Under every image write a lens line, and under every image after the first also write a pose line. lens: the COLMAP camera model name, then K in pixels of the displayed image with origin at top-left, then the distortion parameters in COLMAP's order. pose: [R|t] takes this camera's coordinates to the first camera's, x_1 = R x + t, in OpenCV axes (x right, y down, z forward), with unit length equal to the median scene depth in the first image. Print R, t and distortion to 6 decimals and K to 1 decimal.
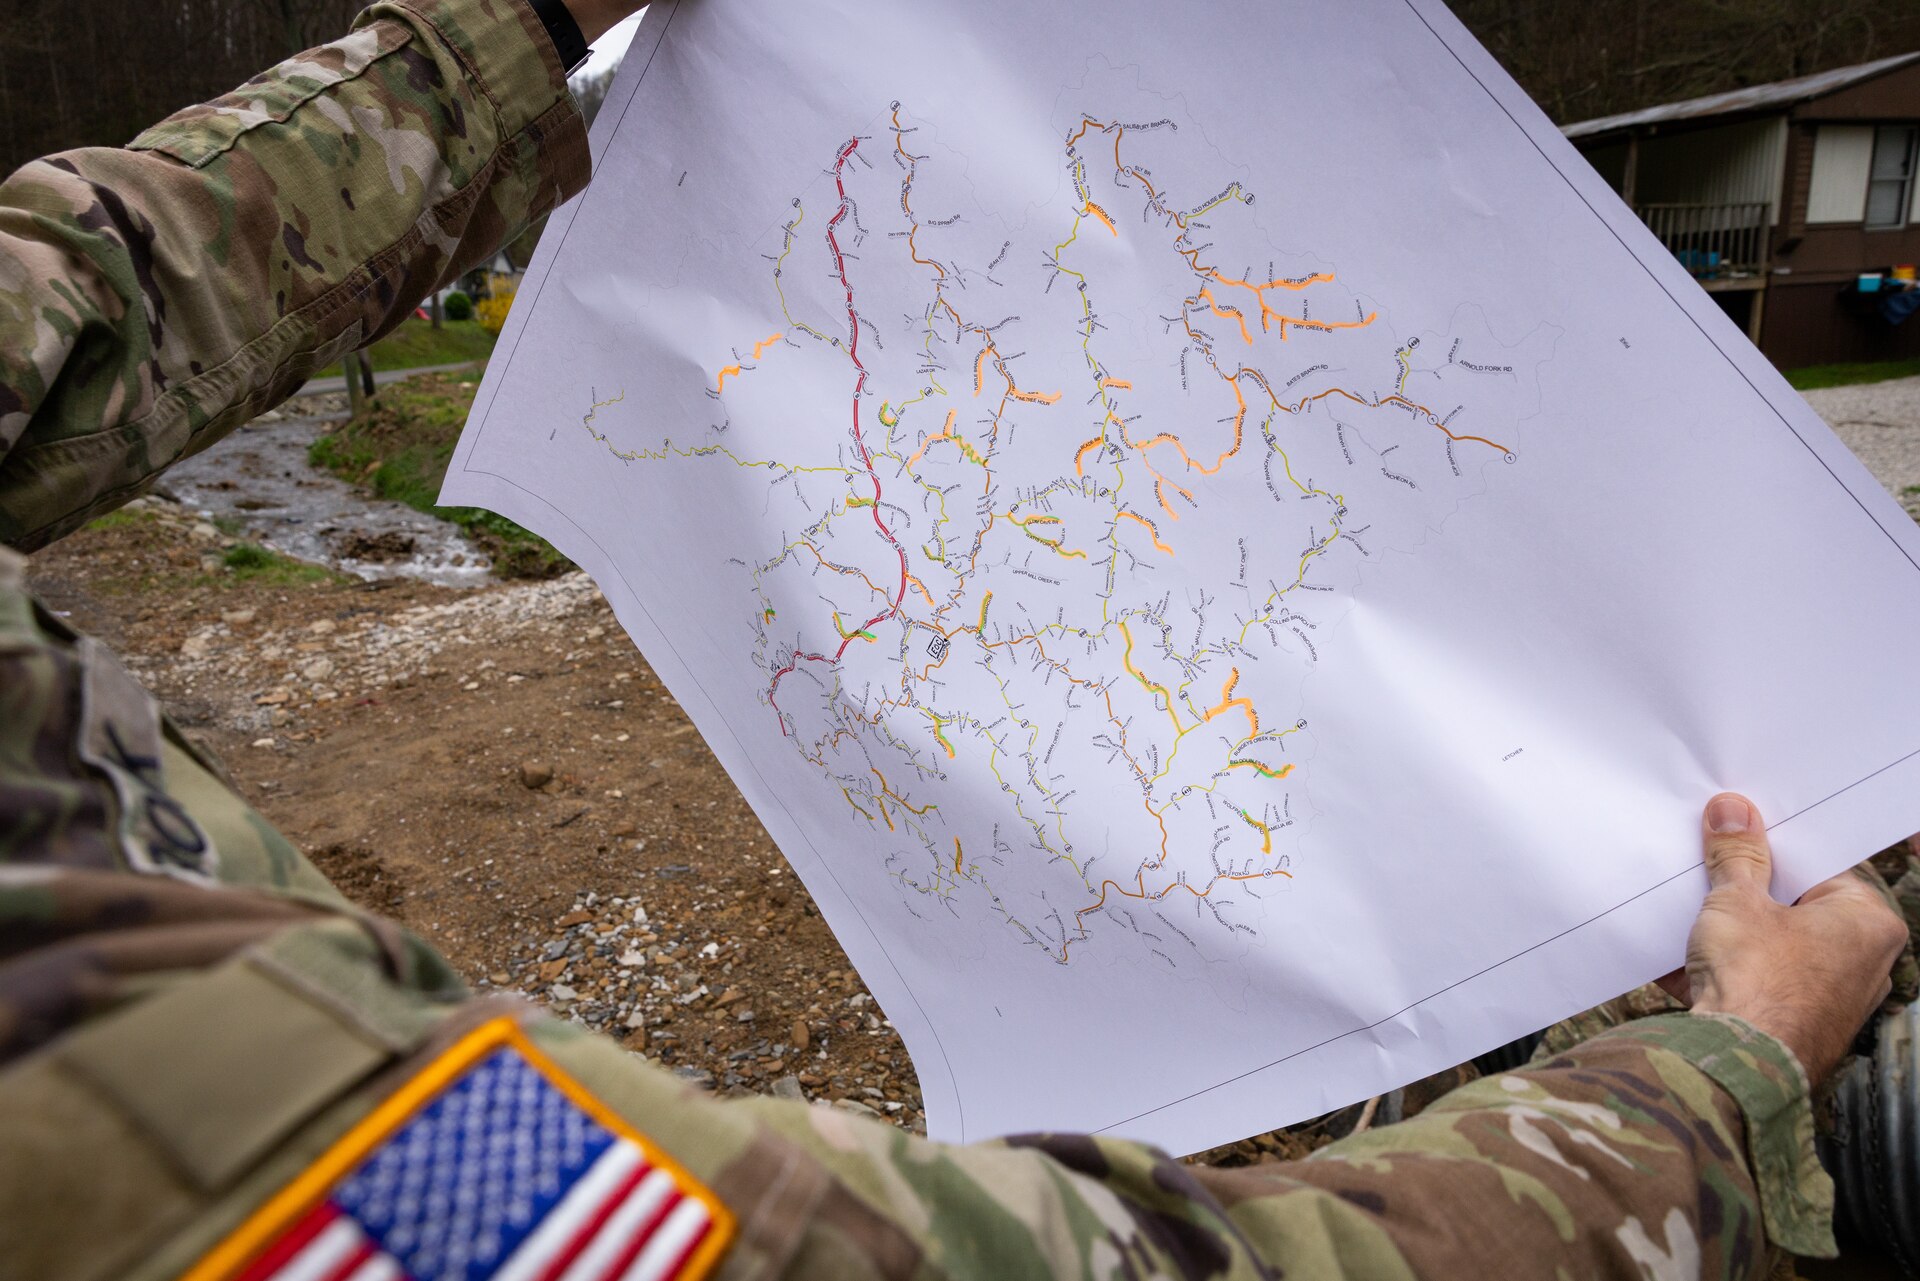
lens RADIAL K [[2982.7, 0, 960.0], [0, 2982.7, 640.5], [0, 0, 1]] dist [0.005952, 0.029817]
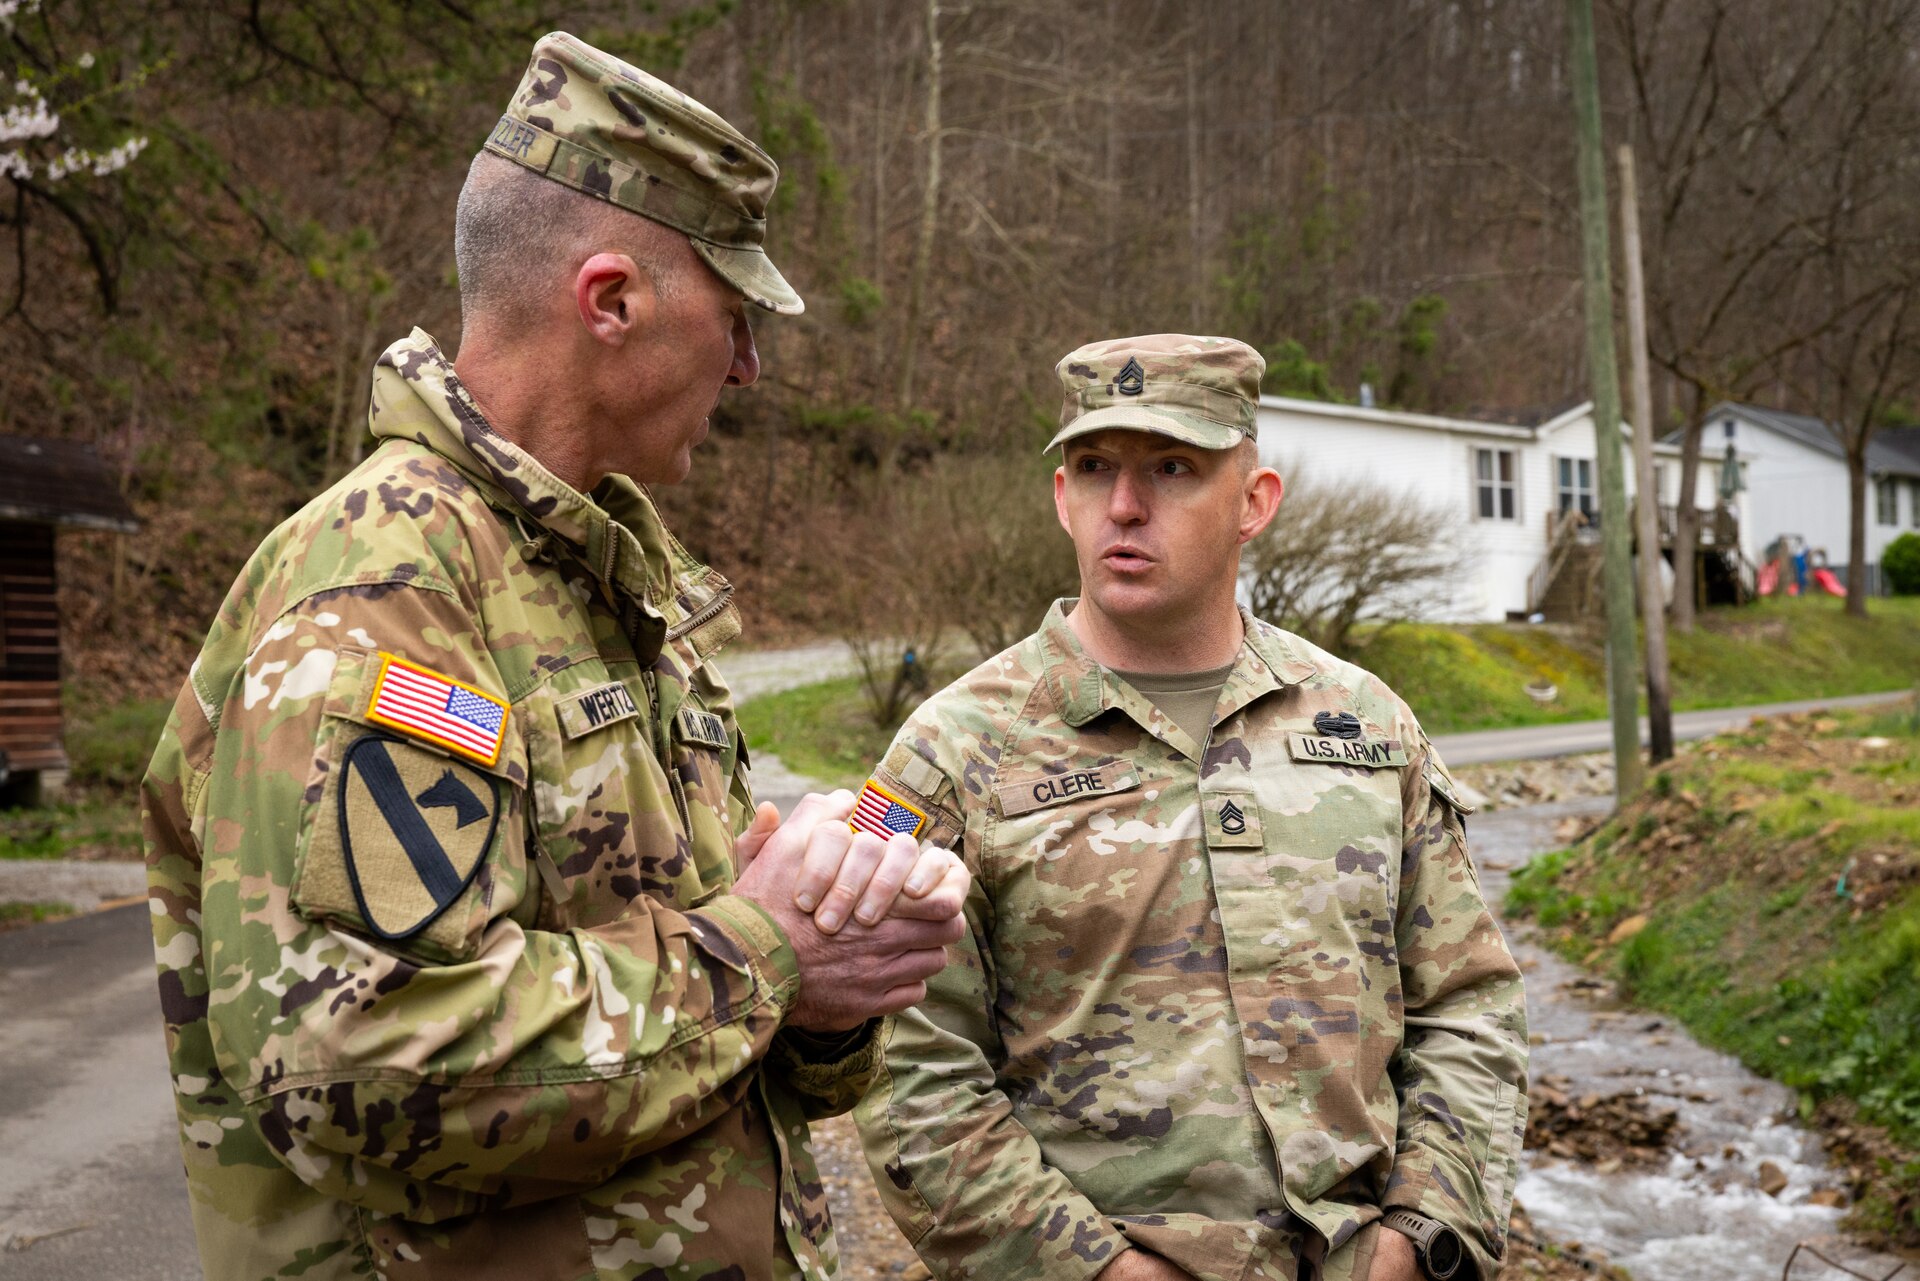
lens RADIAL K [[2982.7, 0, 960.0], [0, 2982.7, 640.5], [0, 0, 1]] dist [0.005952, 0.029817]
pose [[0.795018, 0.002226, -0.606581, -0.012357], [-0.071611, 0.993345, -0.090213, -0.053548], [0.602343, 0.115159, 0.789887, 0.595990]]
